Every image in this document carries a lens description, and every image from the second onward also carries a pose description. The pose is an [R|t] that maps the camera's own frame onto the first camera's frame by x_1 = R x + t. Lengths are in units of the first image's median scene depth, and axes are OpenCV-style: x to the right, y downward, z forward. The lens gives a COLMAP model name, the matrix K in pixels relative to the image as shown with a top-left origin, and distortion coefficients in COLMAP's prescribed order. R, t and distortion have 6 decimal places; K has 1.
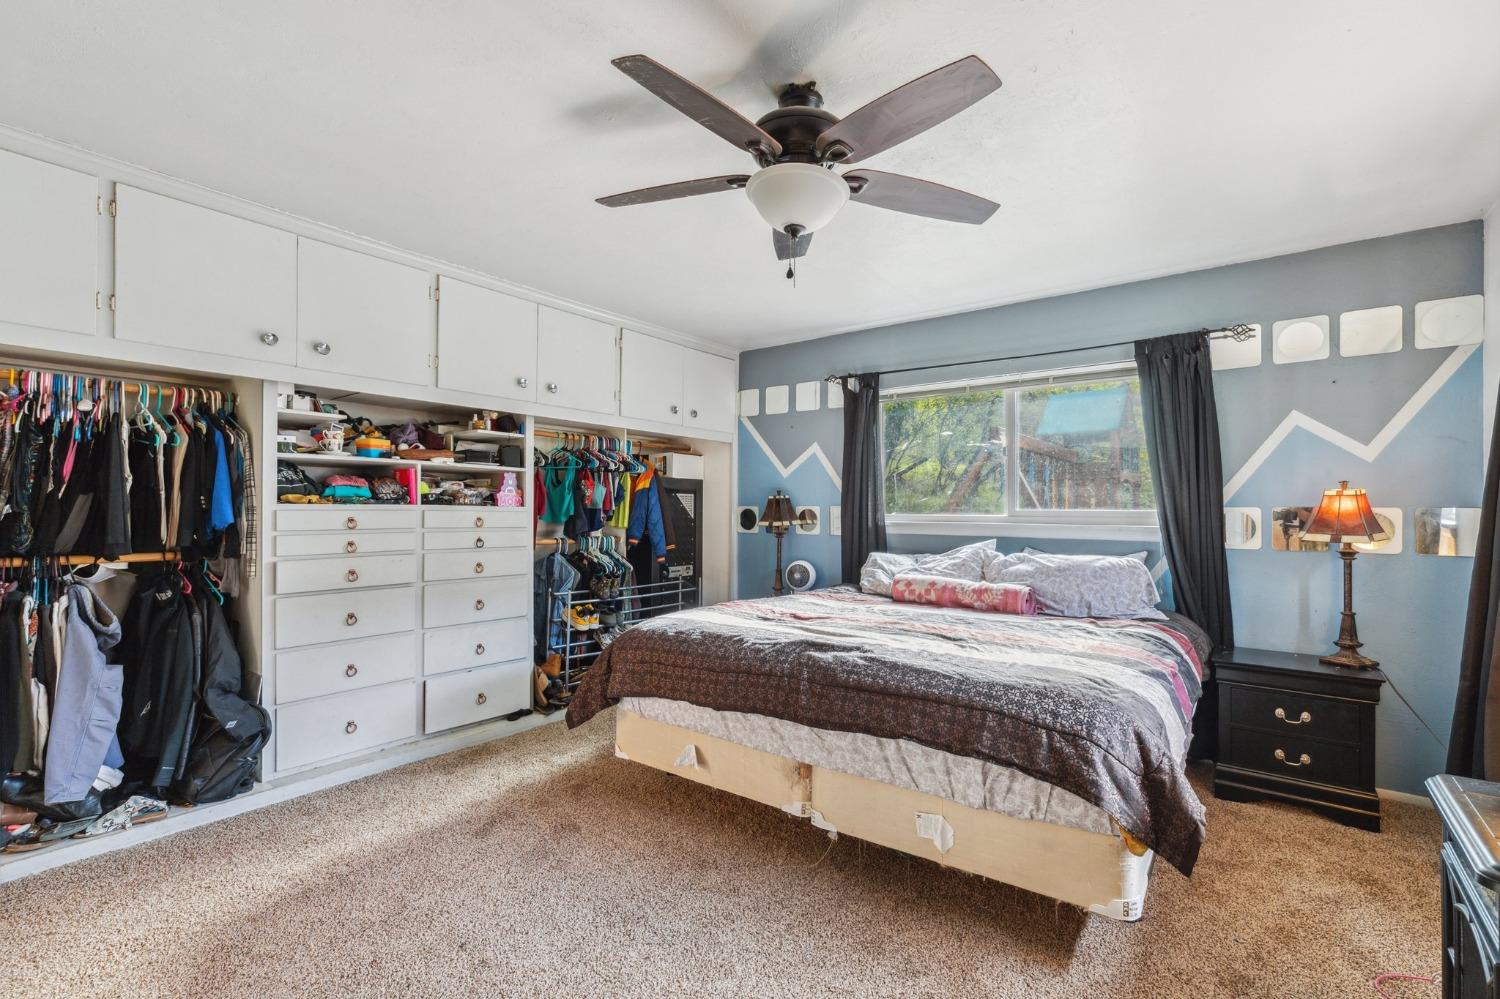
lens RADIAL K [[682.1, 0, 747.8], [0, 682.1, 503.0], [0, 0, 1]] dist [0.013714, -0.000038]
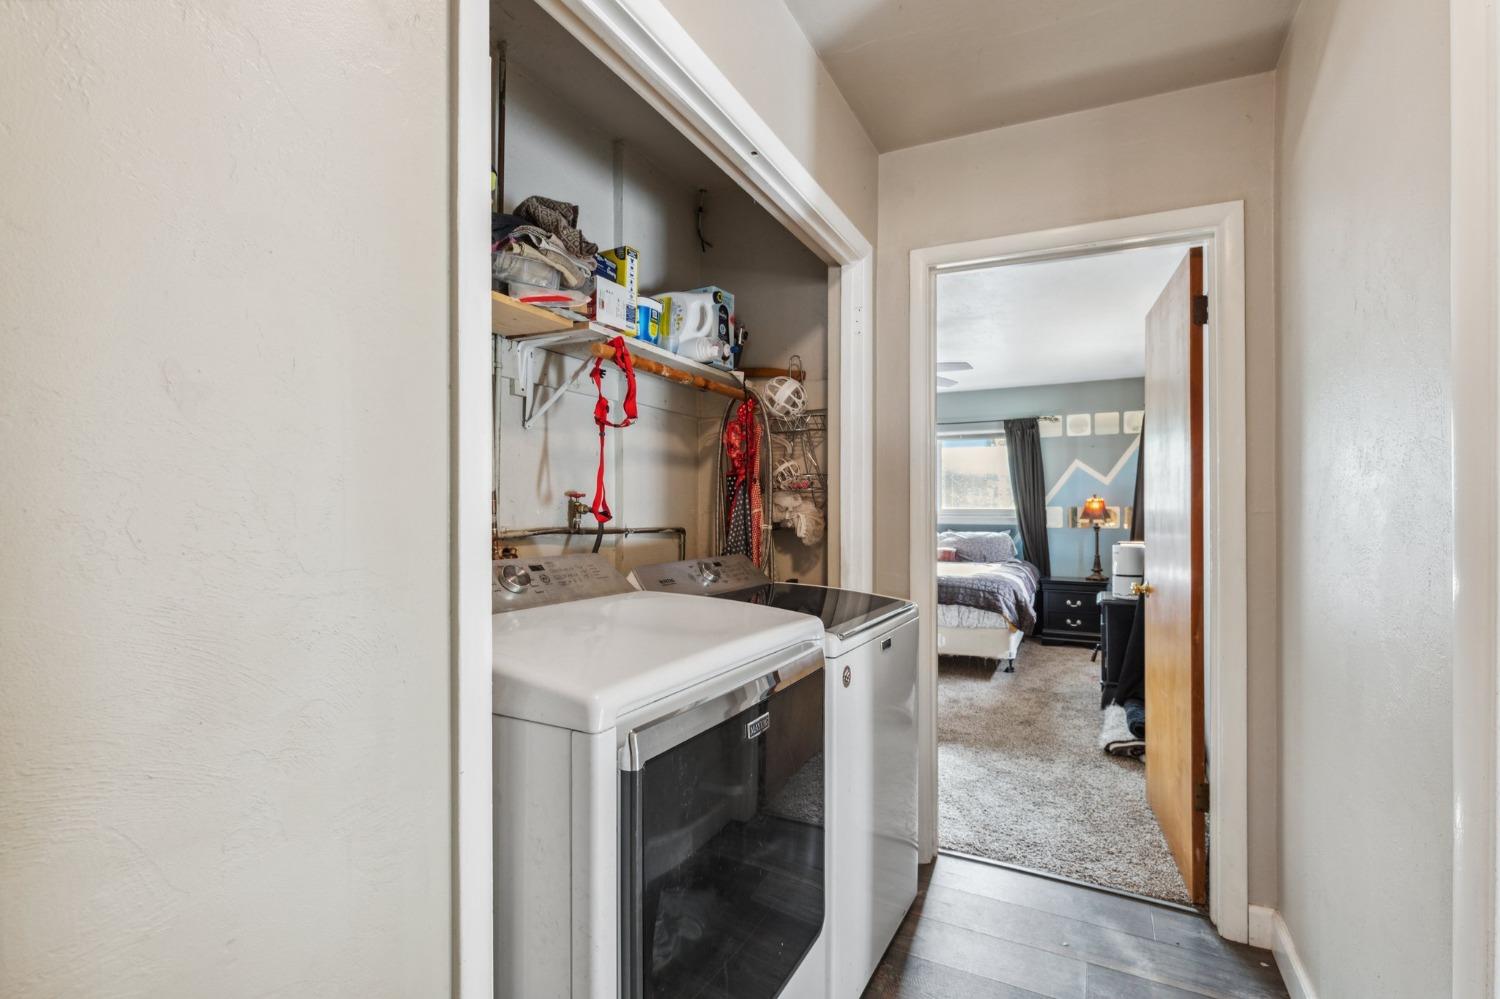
lens RADIAL K [[682.1, 0, 753.1], [0, 682.1, 498.6], [0, 0, 1]] dist [0.013714, -0.000038]
pose [[0.982459, -0.003559, 0.186443, -0.581505], [0.004557, 0.999977, -0.004925, -0.013032], [-0.186422, 0.005688, 0.982453, -0.899737]]
